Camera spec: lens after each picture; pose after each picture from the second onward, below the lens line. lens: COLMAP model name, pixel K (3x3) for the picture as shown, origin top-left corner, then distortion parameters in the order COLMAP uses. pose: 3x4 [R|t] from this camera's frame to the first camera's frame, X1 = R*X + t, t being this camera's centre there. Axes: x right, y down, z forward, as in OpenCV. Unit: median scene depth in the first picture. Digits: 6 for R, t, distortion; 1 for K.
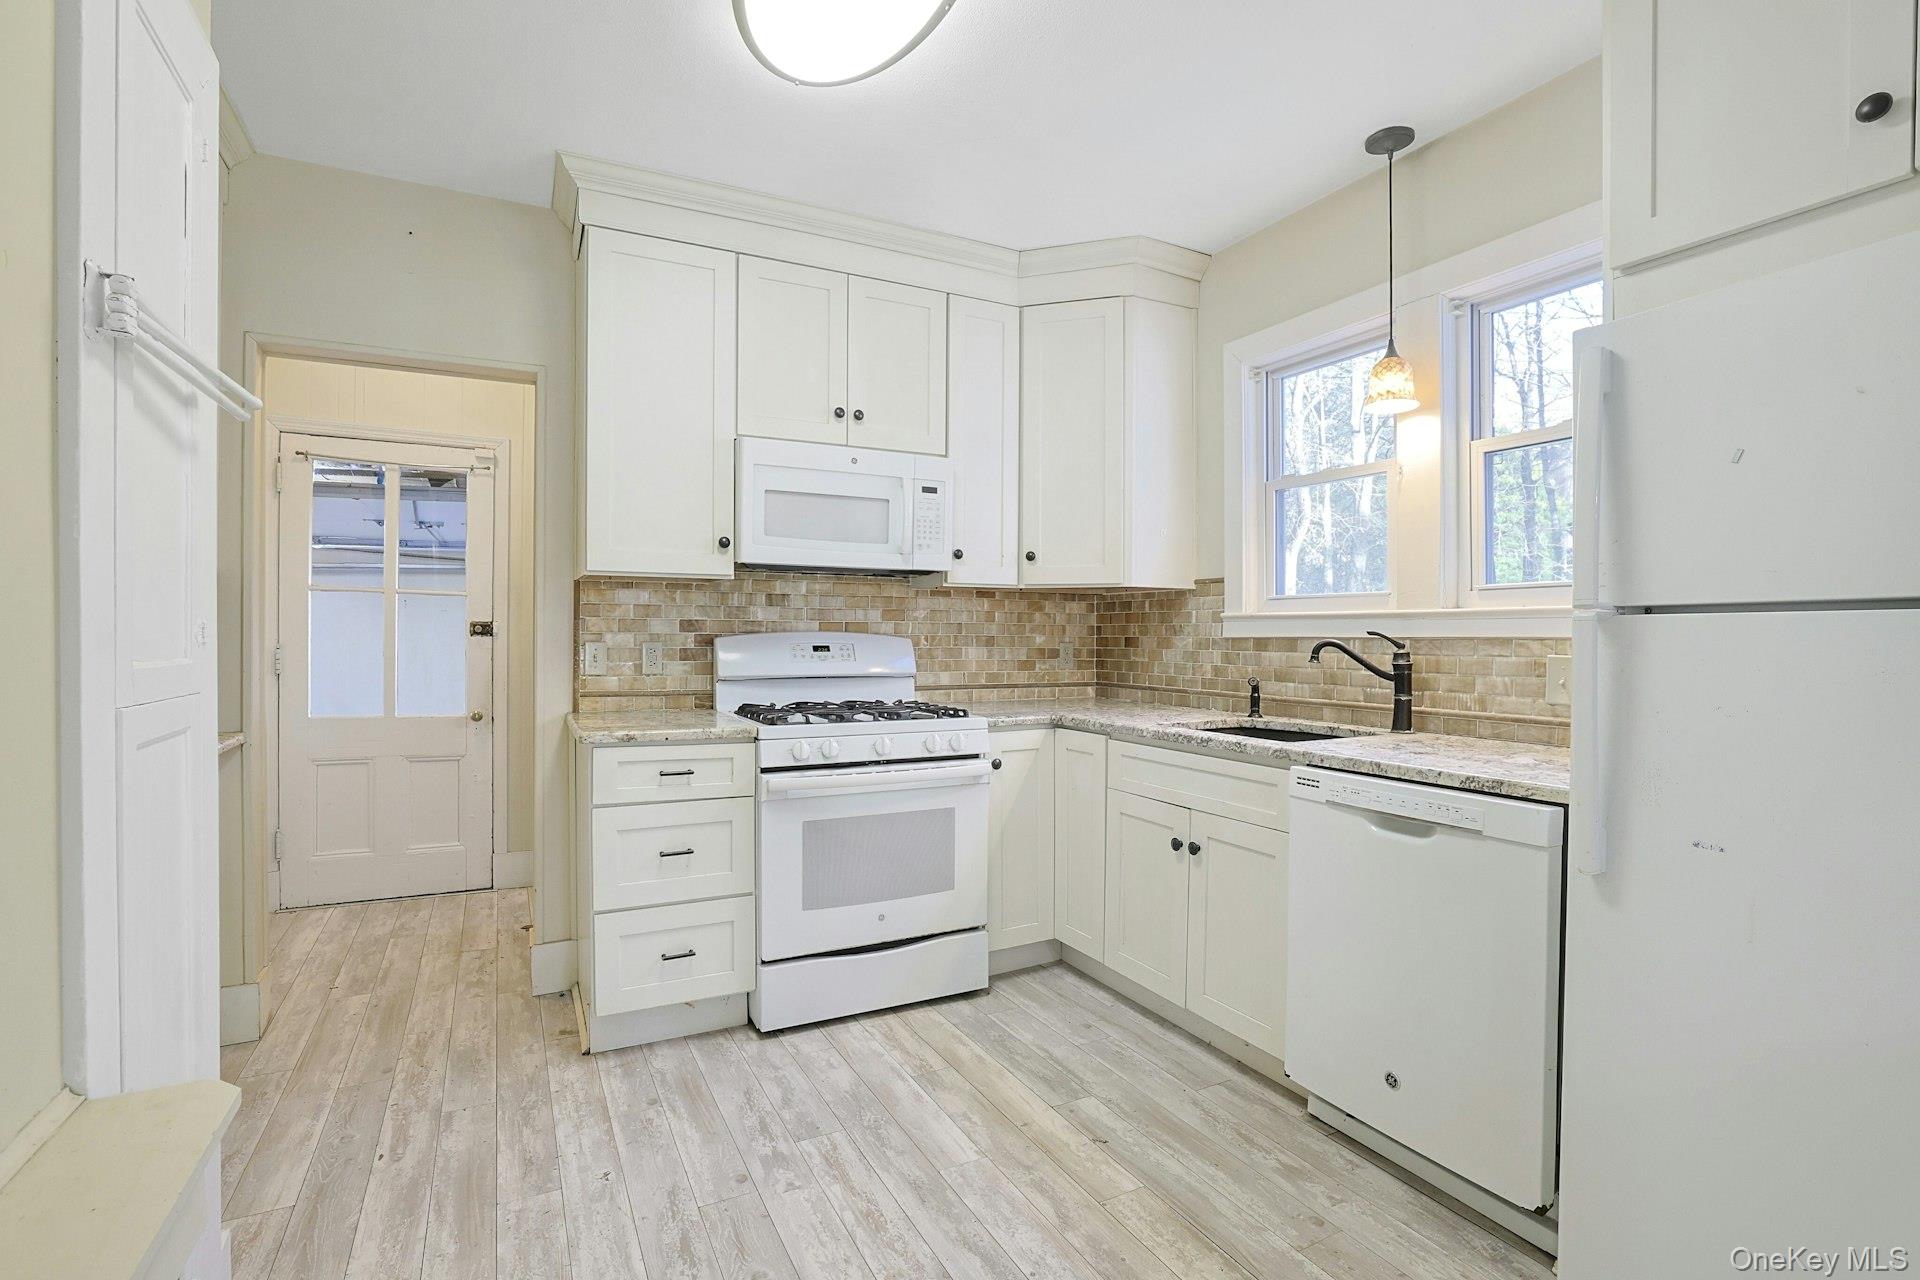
lens RADIAL K [[876.9, 0, 952.3], [0, 876.9, 637.9], [0, 0, 1]] dist [-0.024092, 0.006993]
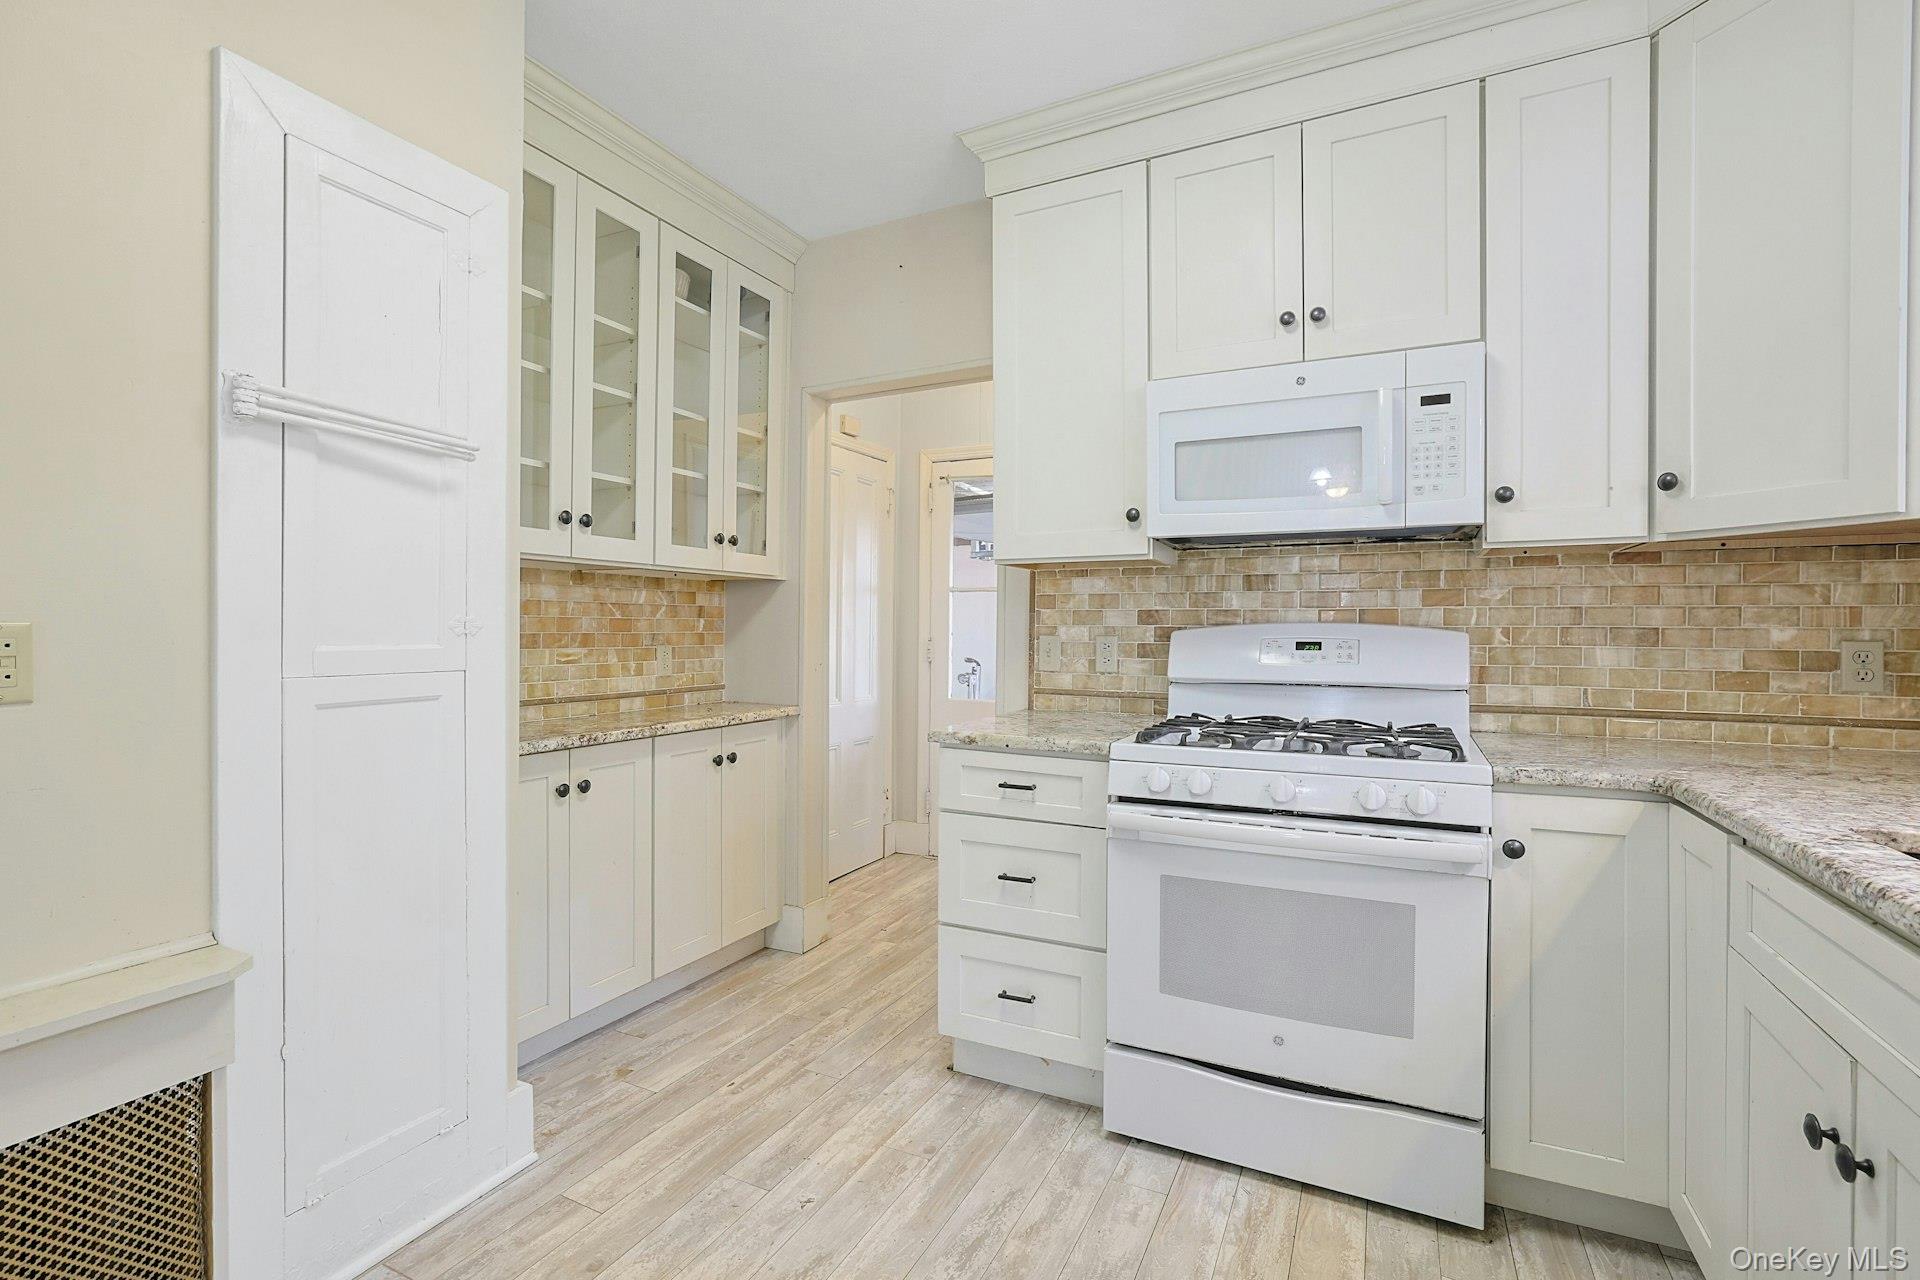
lens RADIAL K [[876.9, 0, 958.0], [0, 876.9, 625.9], [0, 0, 1]] dist [-0.024092, 0.006993]
pose [[0.593047, -0.006610, -0.805141, 0.279972], [-0.002059, 0.999951, -0.009726, 0.003418], [0.805165, 0.007426, 0.593004, 0.348221]]
